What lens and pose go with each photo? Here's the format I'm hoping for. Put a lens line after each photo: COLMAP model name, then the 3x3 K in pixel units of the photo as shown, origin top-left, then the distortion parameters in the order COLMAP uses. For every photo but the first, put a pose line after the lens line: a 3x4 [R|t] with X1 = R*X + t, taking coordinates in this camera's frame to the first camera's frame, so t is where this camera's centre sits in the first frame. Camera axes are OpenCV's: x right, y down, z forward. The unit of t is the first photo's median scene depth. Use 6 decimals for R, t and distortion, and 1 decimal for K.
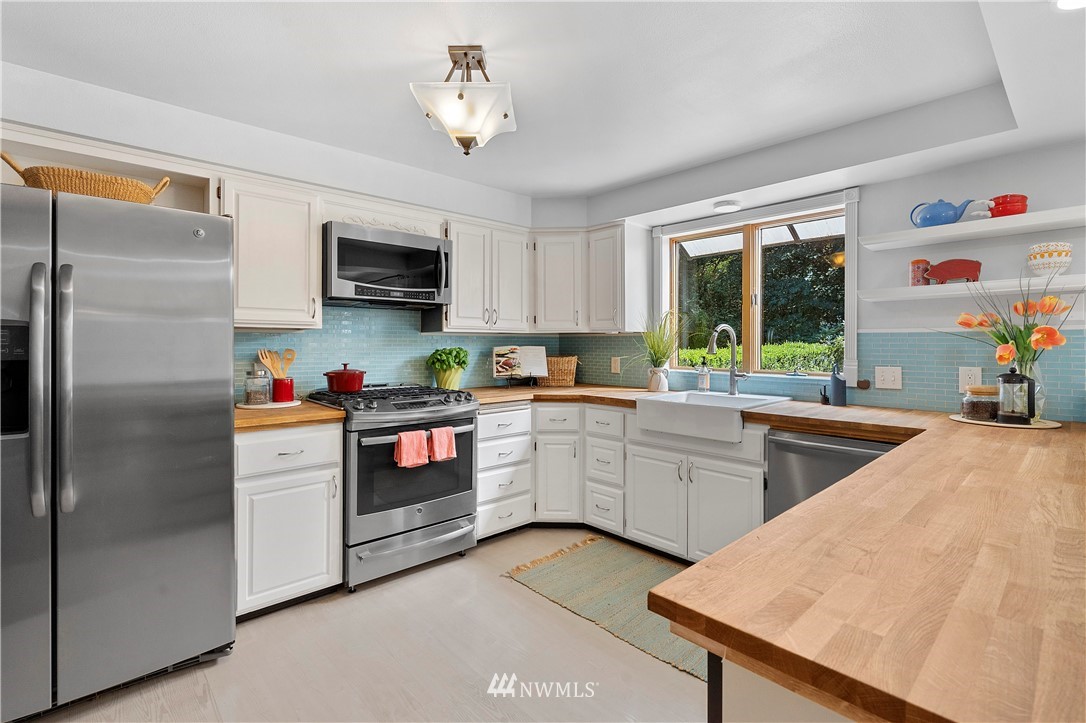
lens RADIAL K [[510.0, 0, 543.0], [0, 510.0, 360.0], [0, 0, 1]] dist [-0.002374, -0.000331]
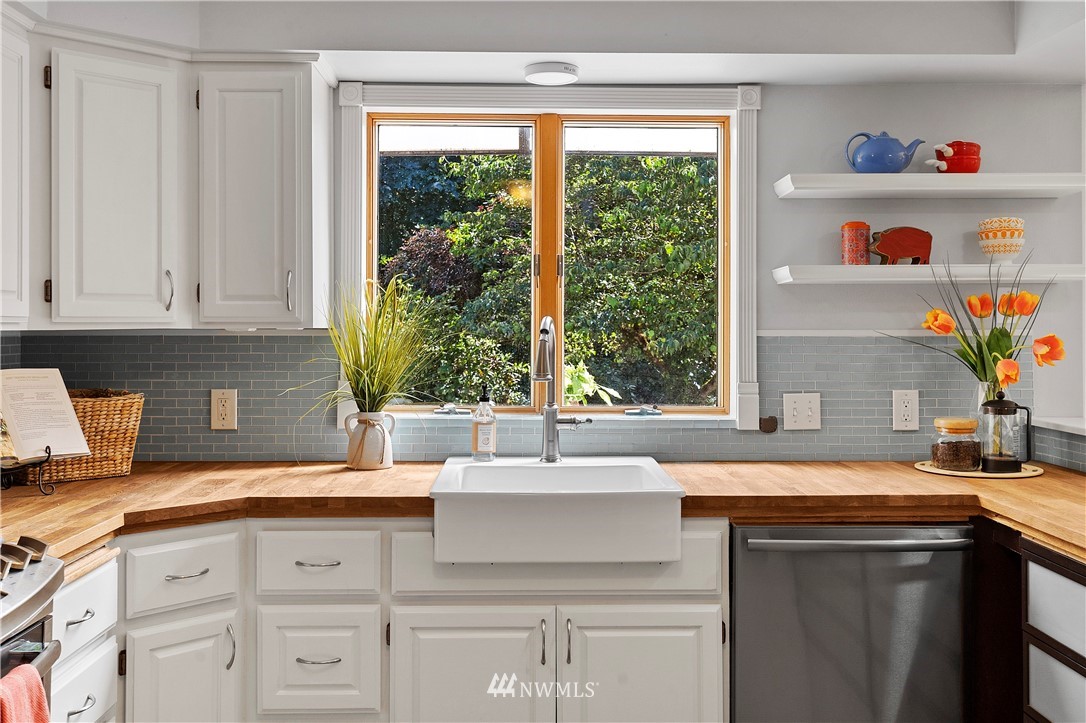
lens RADIAL K [[1073.3, 0, 545.2], [0, 1073.3, 353.1], [0, 0, 1]] dist [-0.002016, 0.000000]
pose [[0.657167, -0.018097, 0.753528, -0.437693], [0.023920, 0.999709, 0.003148, -0.042010], [-0.753365, 0.015955, 0.657409, 0.362696]]
